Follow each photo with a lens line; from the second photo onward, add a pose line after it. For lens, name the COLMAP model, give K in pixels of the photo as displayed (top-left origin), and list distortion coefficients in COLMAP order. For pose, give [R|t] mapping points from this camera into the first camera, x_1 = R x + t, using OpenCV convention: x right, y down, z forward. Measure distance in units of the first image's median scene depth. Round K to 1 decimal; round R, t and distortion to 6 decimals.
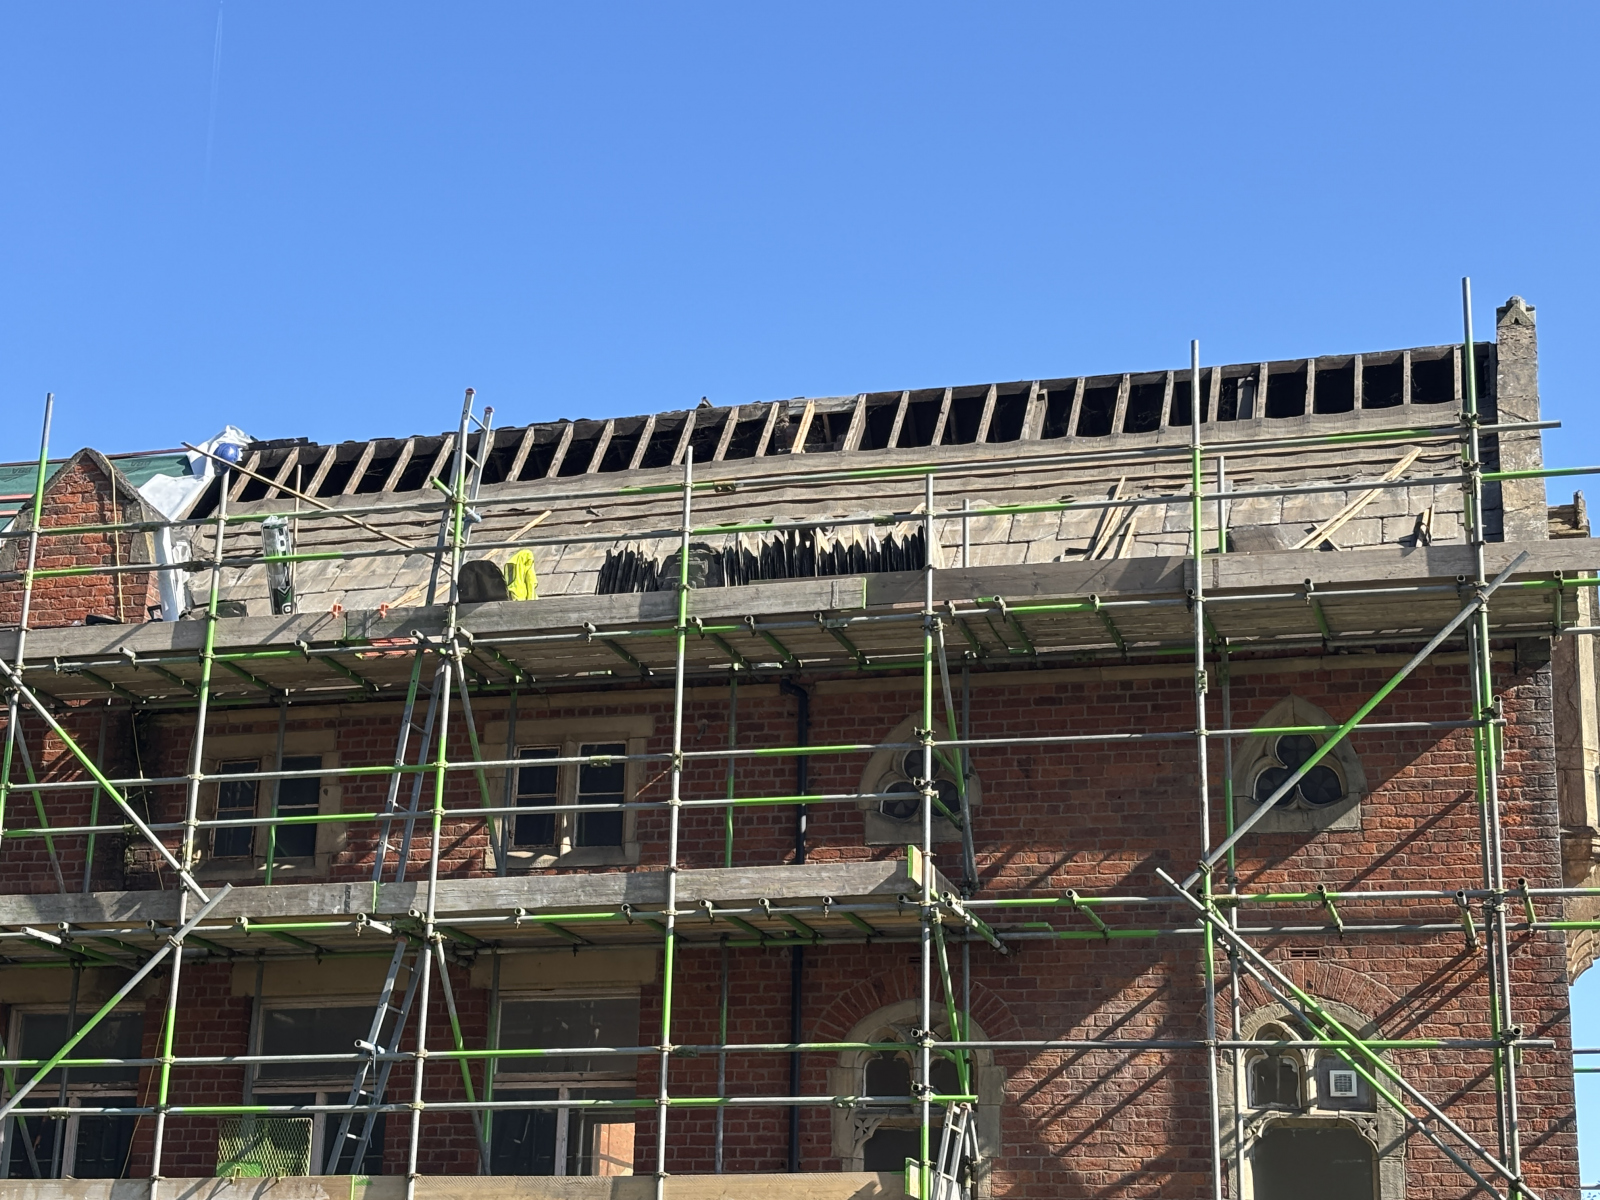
lens RADIAL K [[2664.6, 0, 800.0], [0, 2664.6, 600.0], [0, 0, 1]] dist [0.208595, -0.213094]
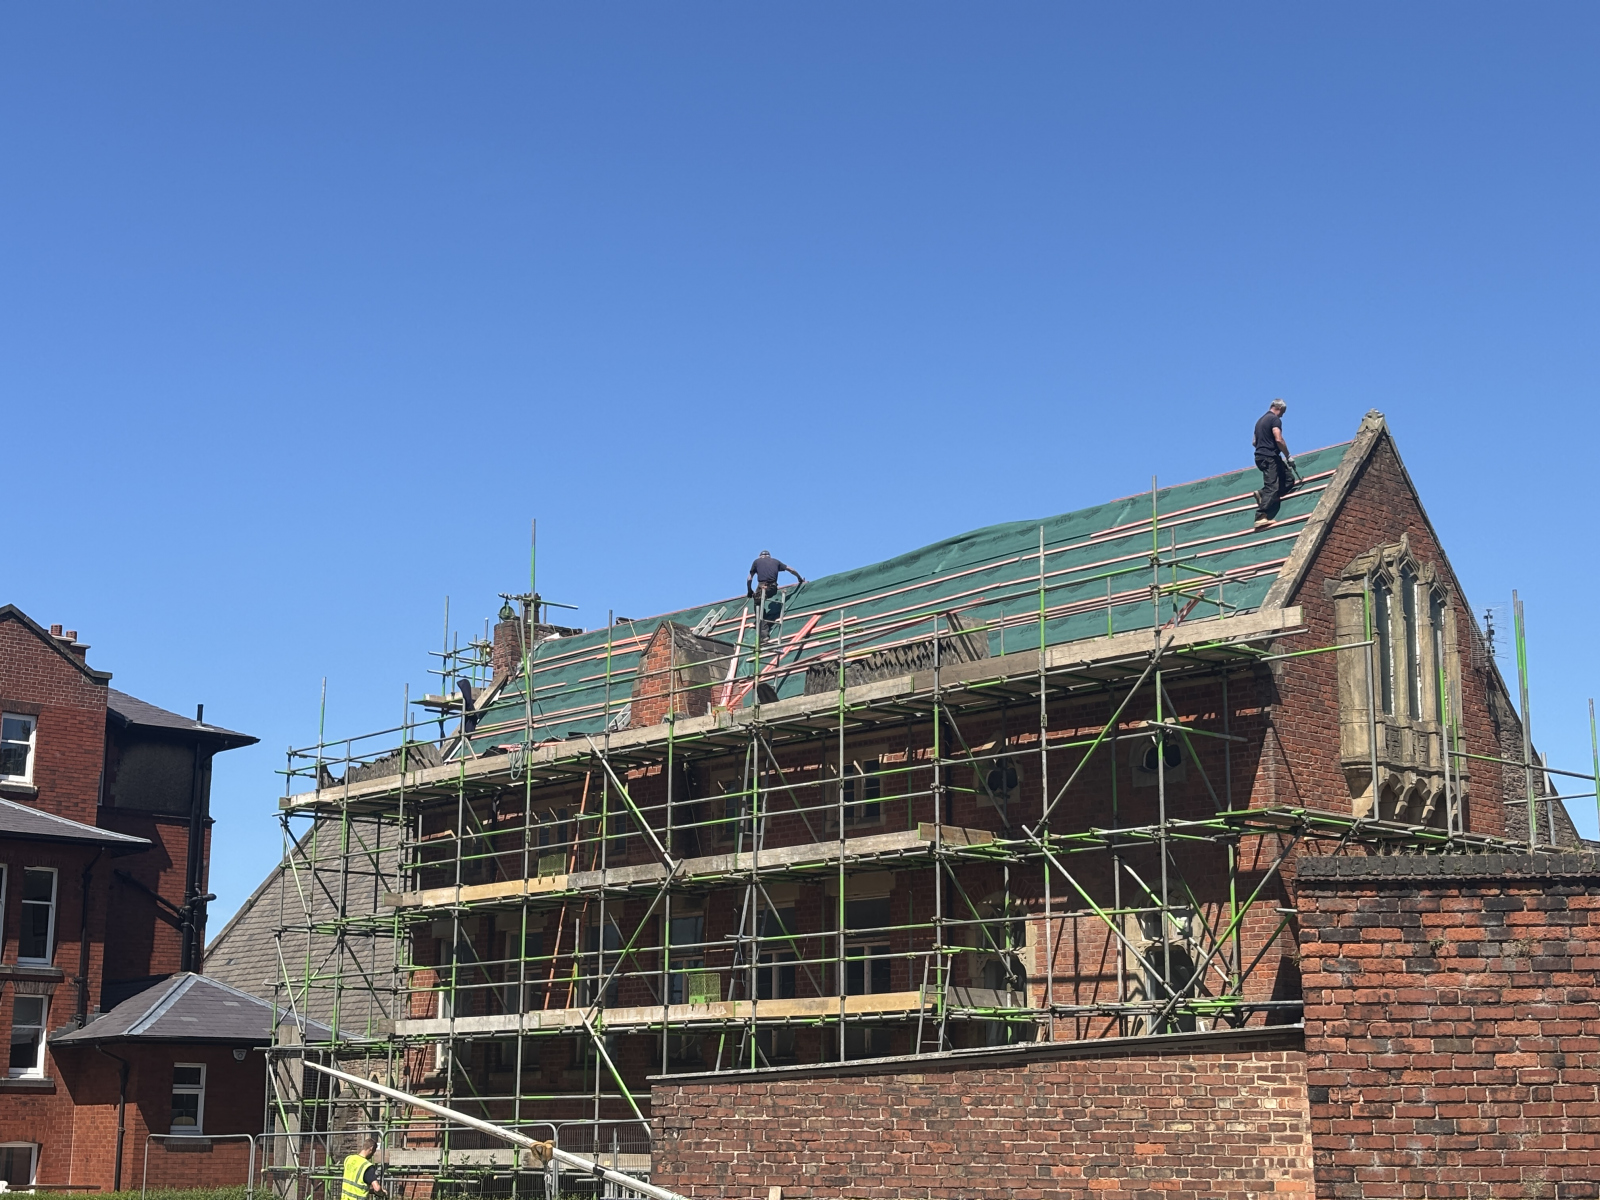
lens RADIAL K [[2390.0, 0, 800.0], [0, 2390.0, 600.0], [0, 0, 1]] dist [0.252721, -0.992815]
pose [[0.841247, -0.135422, -0.523416, 0.816308], [0.177277, 0.983691, 0.030417, -0.121356], [0.510760, -0.118378, 0.851534, -0.446859]]
